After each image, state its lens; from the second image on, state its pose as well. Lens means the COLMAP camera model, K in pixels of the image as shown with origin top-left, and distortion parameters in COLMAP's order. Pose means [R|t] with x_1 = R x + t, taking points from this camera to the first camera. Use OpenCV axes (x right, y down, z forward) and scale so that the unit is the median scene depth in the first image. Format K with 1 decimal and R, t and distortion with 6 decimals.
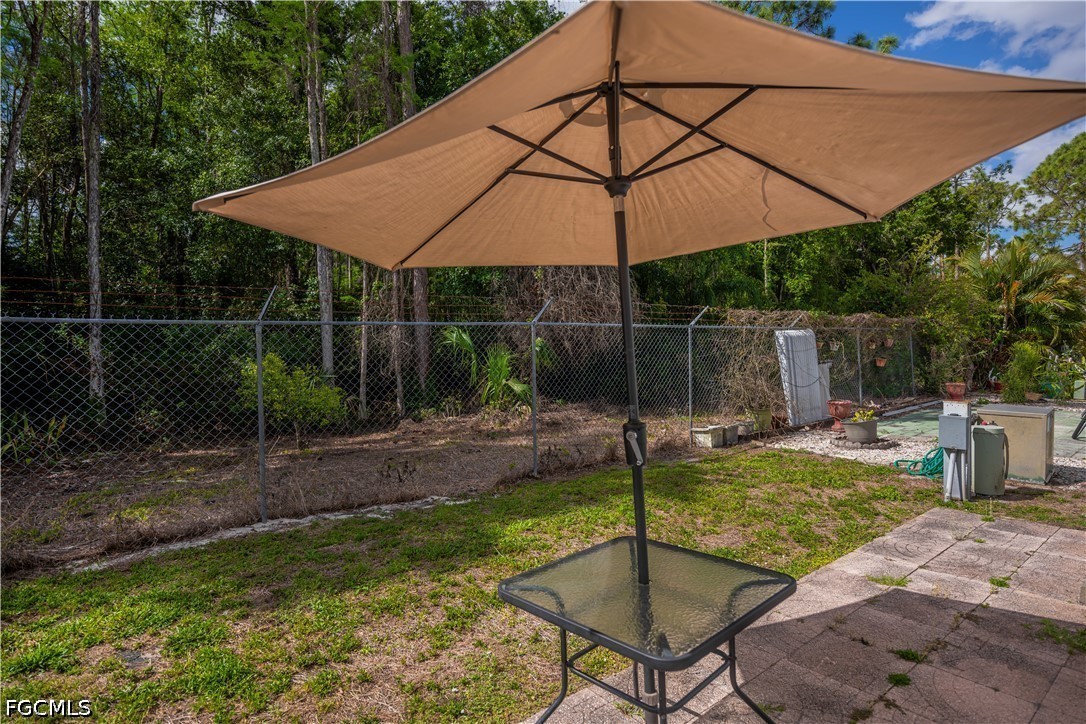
lens RADIAL K [[564.0, 0, 542.6], [0, 564.0, 336.0], [0, 0, 1]] dist [-0.003673, -0.000399]
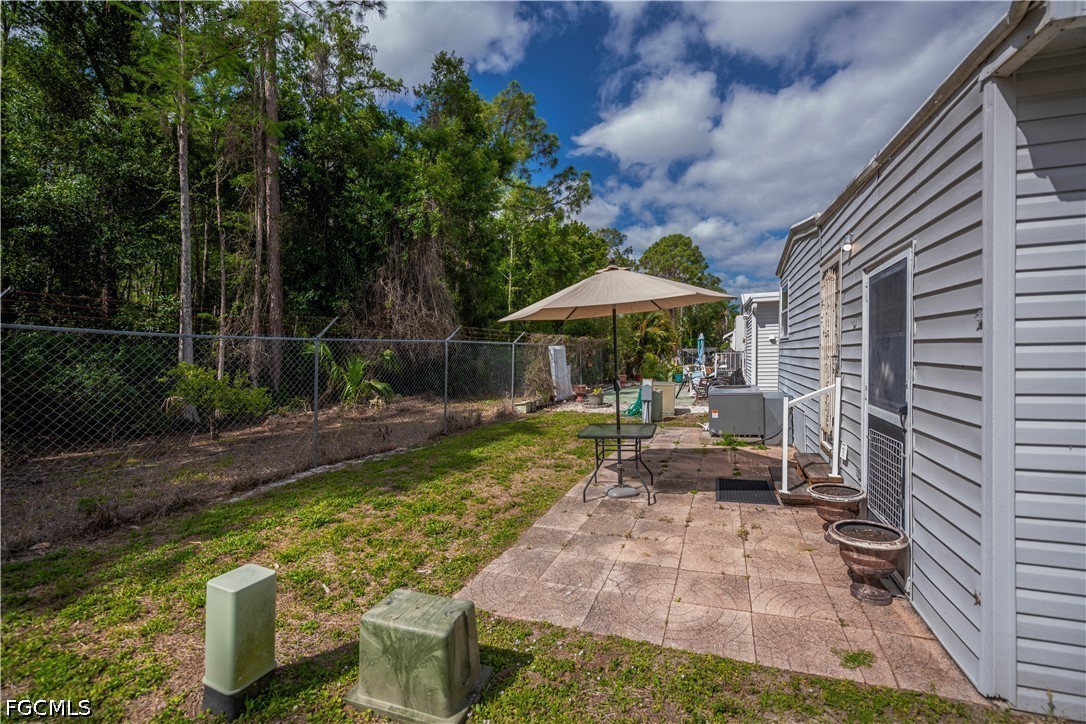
lens RADIAL K [[441.9, 0, 543.0], [0, 441.9, 362.0], [0, 0, 1]] dist [-0.022119, -0.000032]
pose [[0.871284, -0.010066, 0.490676, -0.225210], [-0.004330, 0.999593, 0.028195, 0.000654], [-0.490761, -0.026690, 0.870886, -0.146797]]
